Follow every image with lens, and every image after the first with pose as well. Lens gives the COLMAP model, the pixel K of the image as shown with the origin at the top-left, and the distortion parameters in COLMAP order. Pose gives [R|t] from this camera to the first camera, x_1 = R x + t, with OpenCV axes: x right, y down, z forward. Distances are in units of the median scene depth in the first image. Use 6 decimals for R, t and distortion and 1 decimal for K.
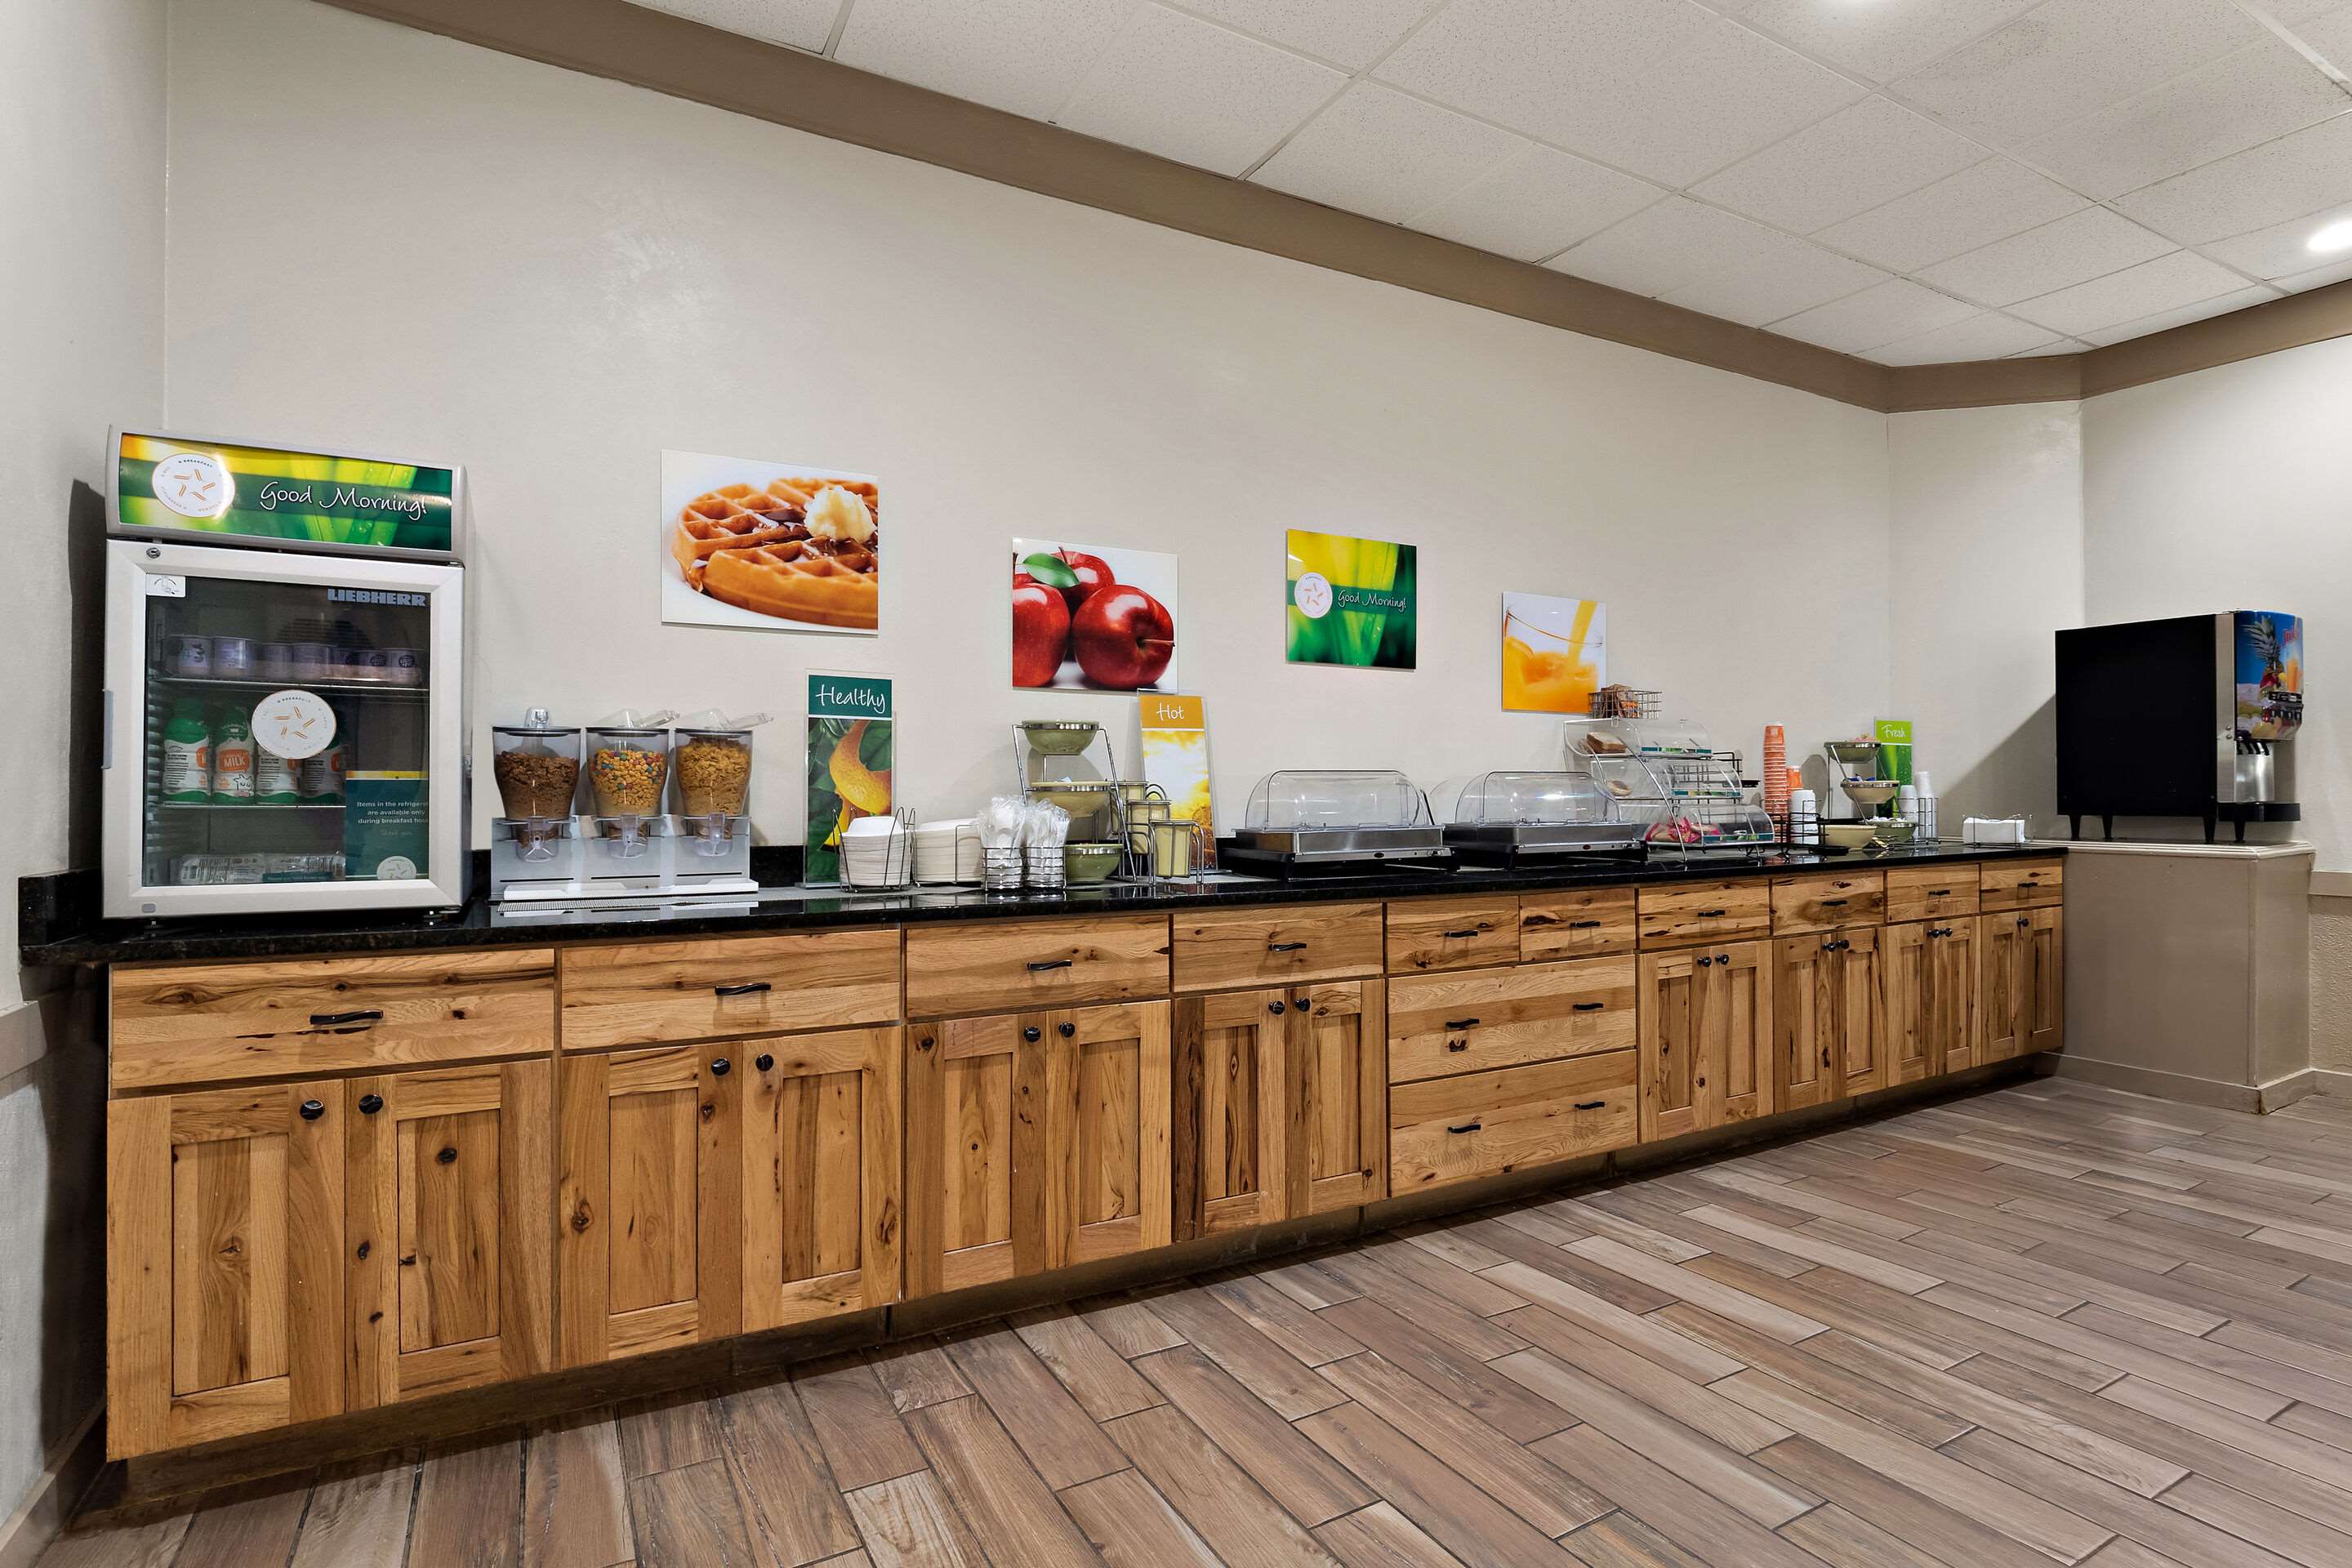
lens RADIAL K [[1164.5, 0, 1176.0], [0, 1164.5, 784.0], [0, 0, 1]] dist [-0.005258, -0.001045]
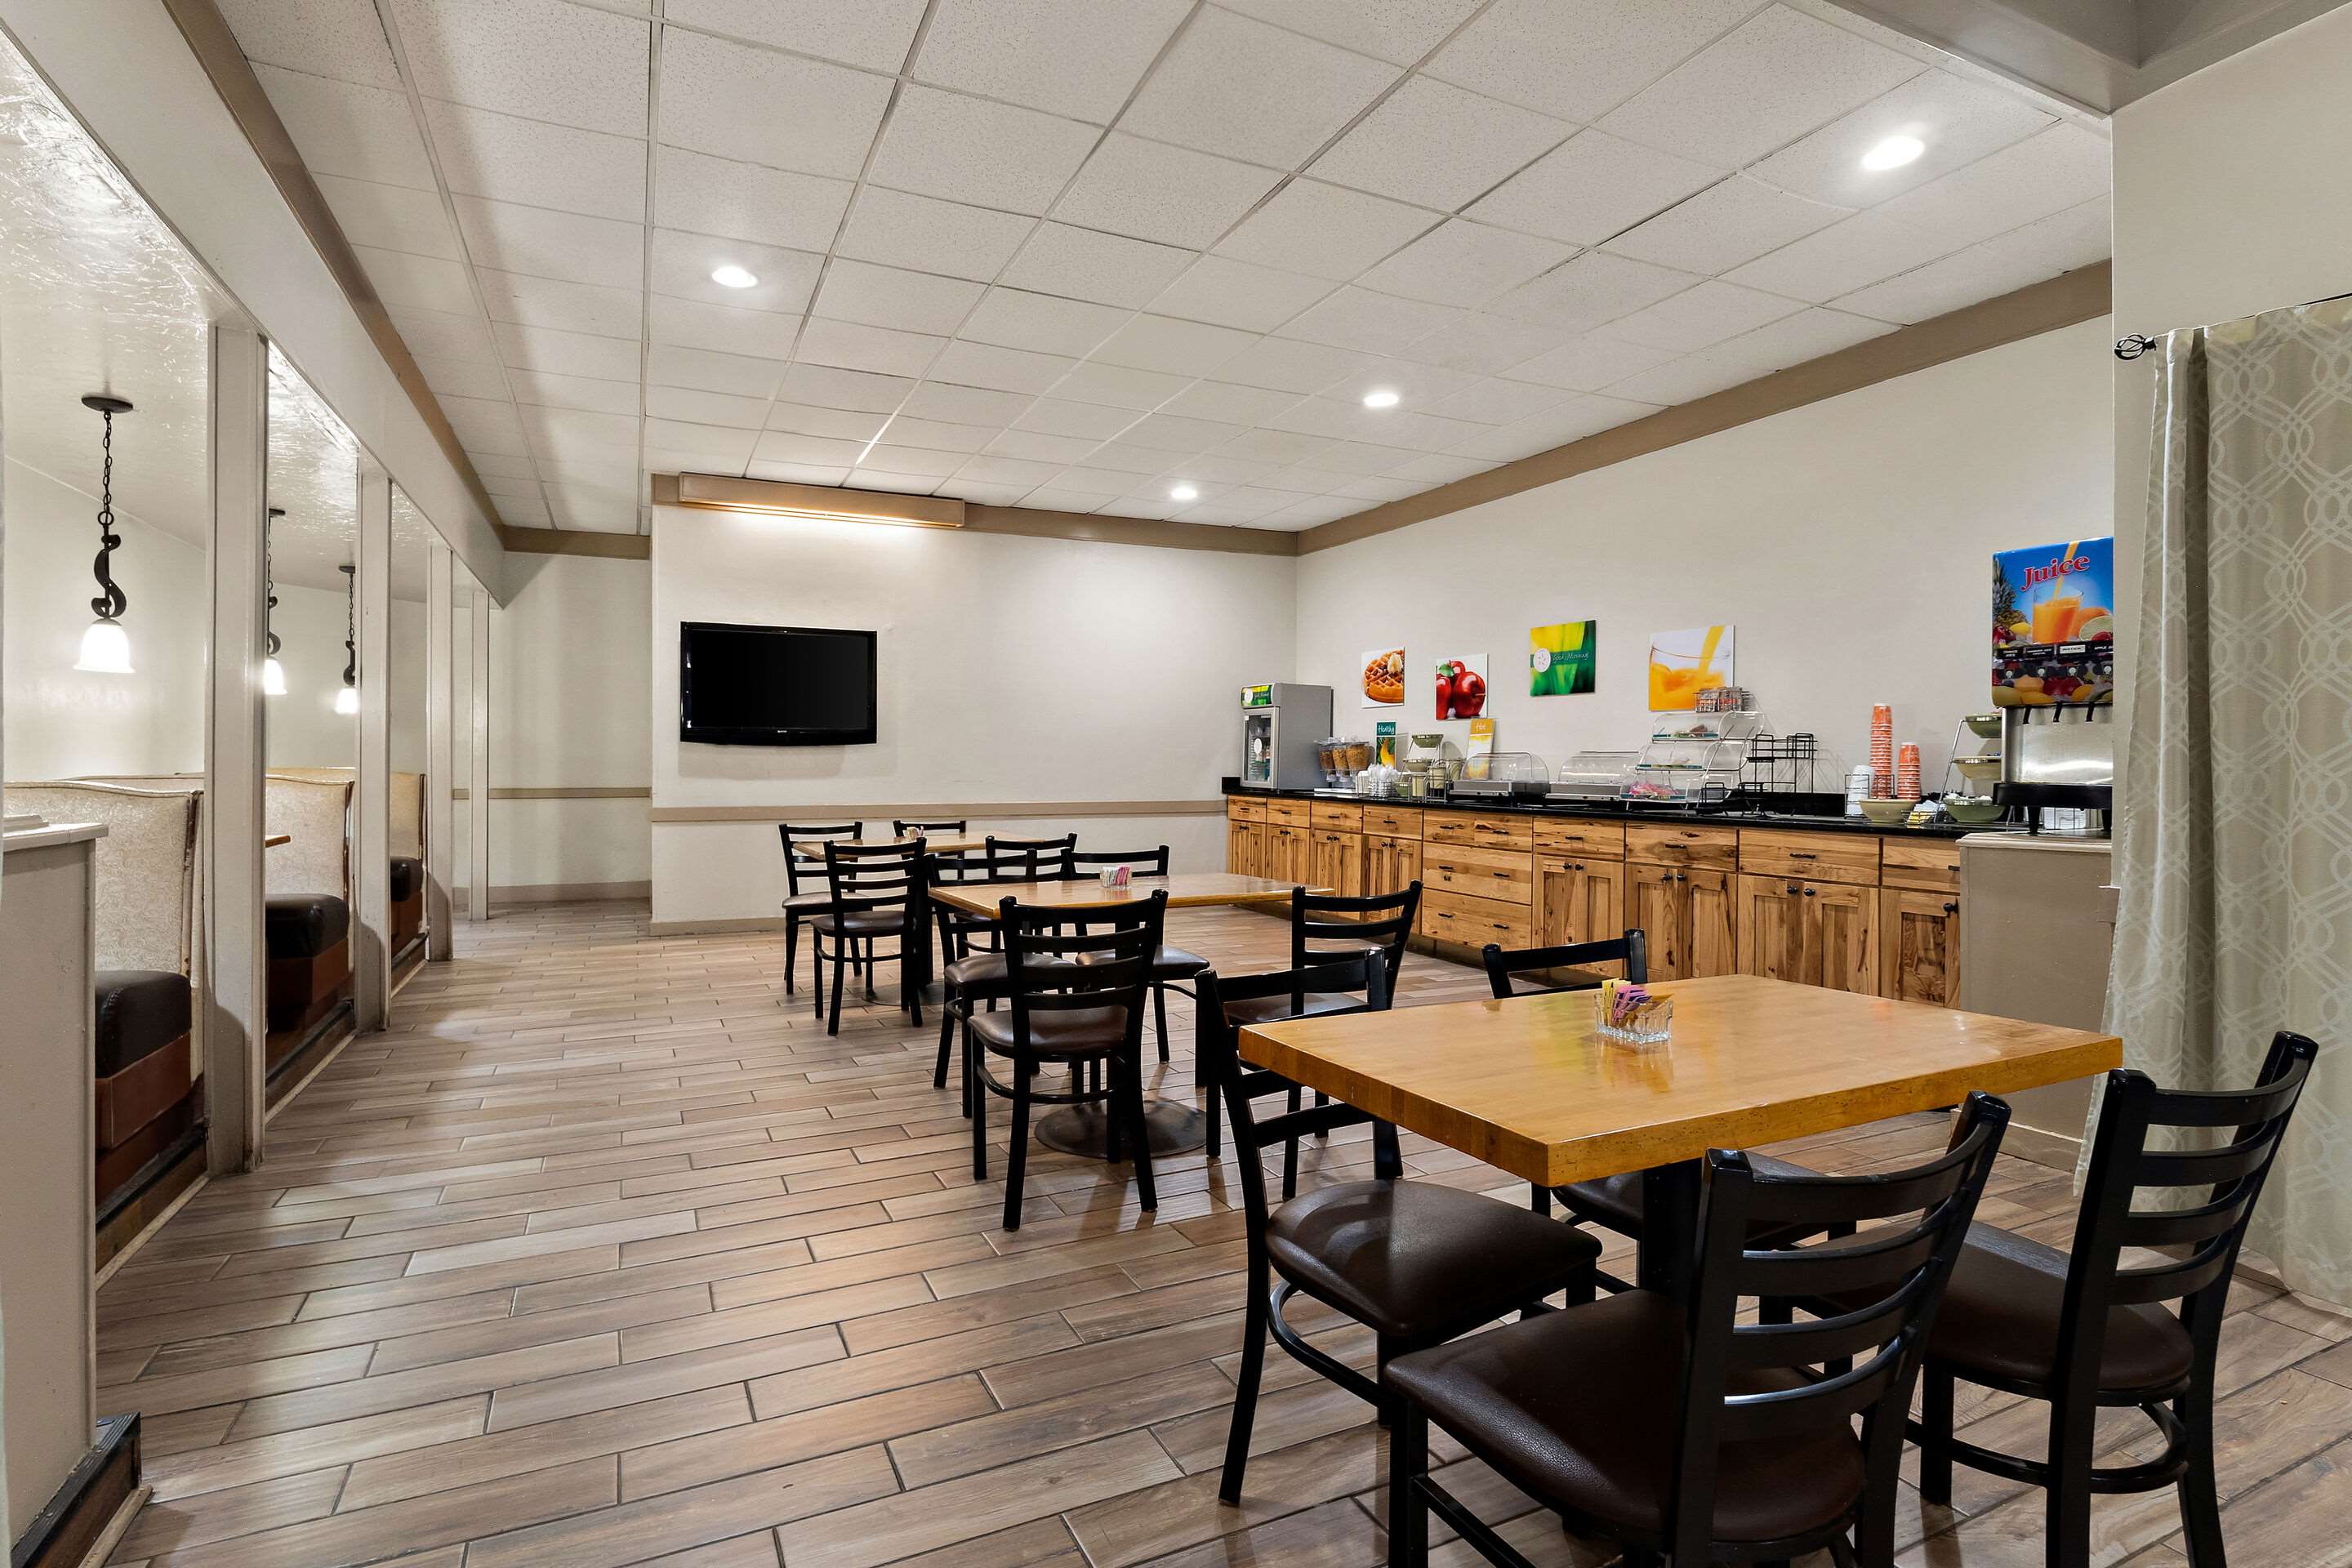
lens RADIAL K [[1164.5, 0, 1176.0], [0, 1164.5, 784.0], [0, 0, 1]] dist [-0.005258, -0.001045]
pose [[-0.062582, 0.022702, -0.997782, 2.236547], [0.001471, 0.999742, 0.022654, -0.003871], [0.998039, -0.000050, -0.062599, 0.565598]]
